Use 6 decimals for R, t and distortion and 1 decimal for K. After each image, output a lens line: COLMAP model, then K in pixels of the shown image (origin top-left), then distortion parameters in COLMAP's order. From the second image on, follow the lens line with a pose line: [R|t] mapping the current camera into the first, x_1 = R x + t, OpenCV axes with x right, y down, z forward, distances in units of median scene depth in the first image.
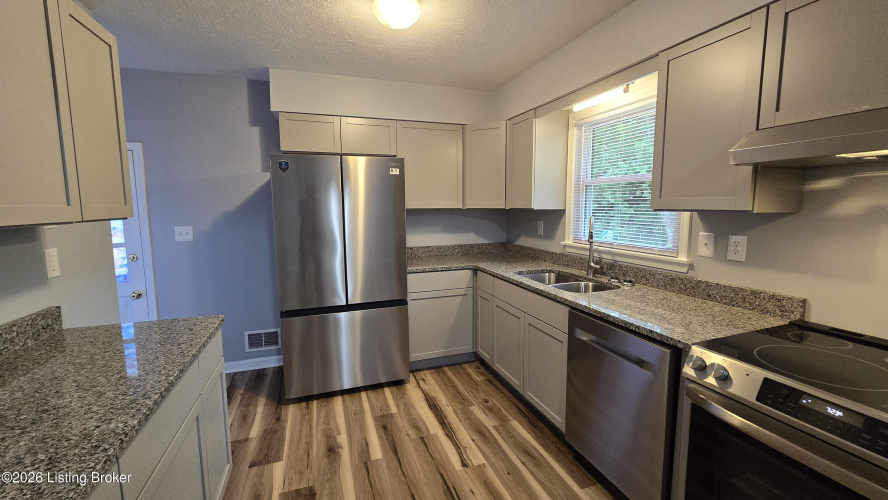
lens RADIAL K [[359.0, 0, 448.0], [0, 359.0, 245.8], [0, 0, 1]] dist [-0.003826, 0.001400]
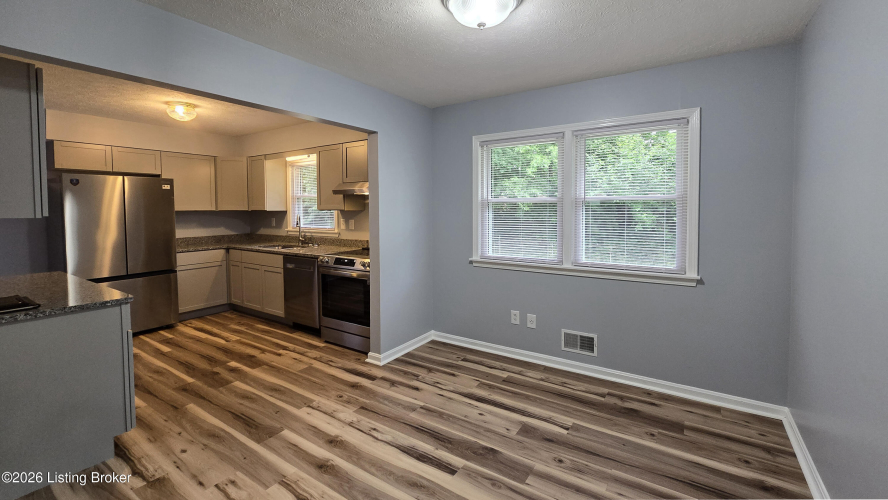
lens RADIAL K [[359.0, 0, 453.9], [0, 359.0, 216.0], [0, 0, 1]] dist [-0.003826, 0.001400]
pose [[0.780315, -0.015311, 0.625199, -0.157866], [0.071324, 0.995356, -0.064643, 0.114811], [-0.621306, 0.095033, 0.777784, -1.020332]]
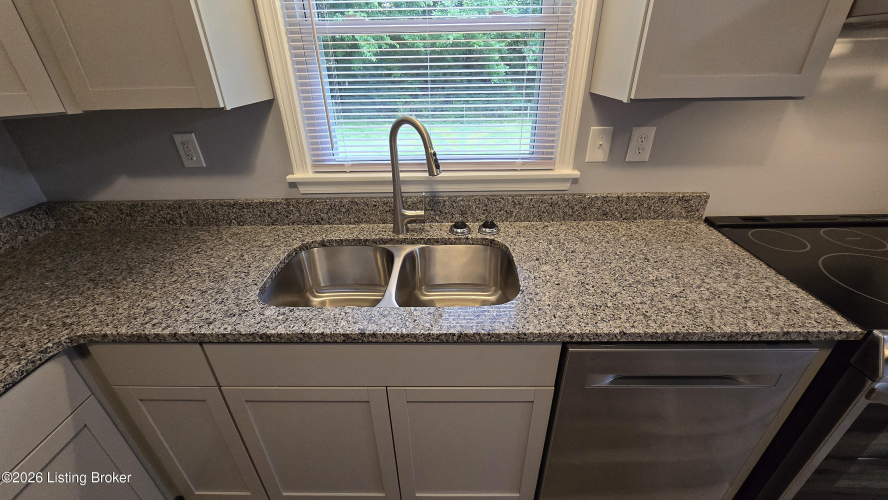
lens RADIAL K [[359.0, 0, 449.1], [0, 359.0, 245.5], [0, 0, 1]] dist [-0.003826, 0.001400]
pose [[0.356650, -0.436499, 0.825996, -0.026457], [0.122282, 0.898343, 0.421932, -0.116659], [-0.926201, -0.049477, 0.373770, 0.753714]]
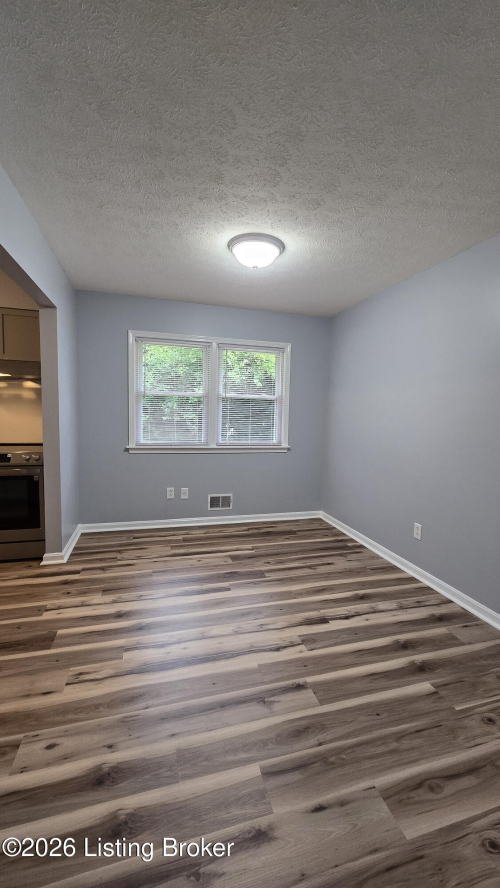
lens RADIAL K [[359.0, 0, 250.0], [0, 359.0, 437.9], [0, 0, 1]] dist [-0.003826, 0.001400]
pose [[0.044897, -0.073992, 0.996248, -0.732067], [0.083267, 0.994060, 0.070077, 0.094887], [-0.995515, 0.079809, 0.050792, -0.504008]]
